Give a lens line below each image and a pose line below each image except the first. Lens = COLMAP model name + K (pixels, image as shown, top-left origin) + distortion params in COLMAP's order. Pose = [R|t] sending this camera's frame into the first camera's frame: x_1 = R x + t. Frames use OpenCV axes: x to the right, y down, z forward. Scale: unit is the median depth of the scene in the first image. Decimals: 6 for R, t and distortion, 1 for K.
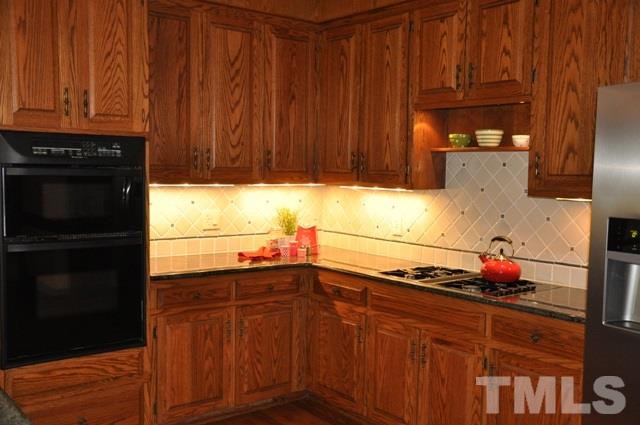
lens RADIAL K [[652.2, 0, 319.7], [0, 652.2, 215.0], [0, 0, 1]] dist [-0.070849, 0.289858]
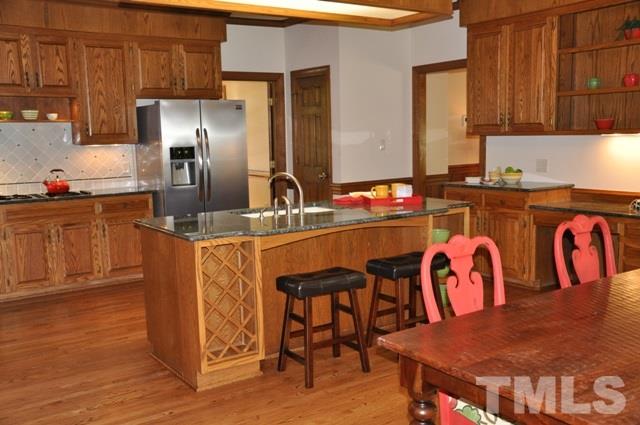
lens RADIAL K [[652.2, 0, 319.7], [0, 652.2, 215.0], [0, 0, 1]] dist [-0.070849, 0.289858]
pose [[0.068571, -0.147129, 0.986738, -1.389709], [0.091711, 0.985807, 0.140617, -0.026895], [-0.993422, 0.080852, 0.081091, 0.107262]]
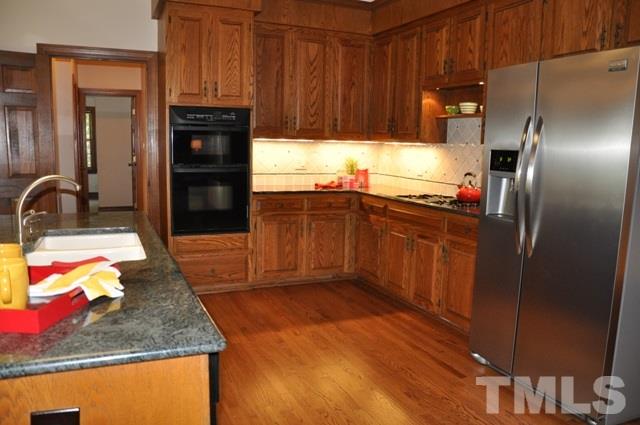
lens RADIAL K [[506.4, 0, 320.0], [0, 506.4, 212.5], [0, 0, 1]] dist [-0.156889, 0.144260]
pose [[0.967654, 0.038370, -0.249345, 0.215509], [-0.024050, 0.997895, 0.060226, 0.059469], [0.251131, -0.052281, 0.966540, -0.204489]]
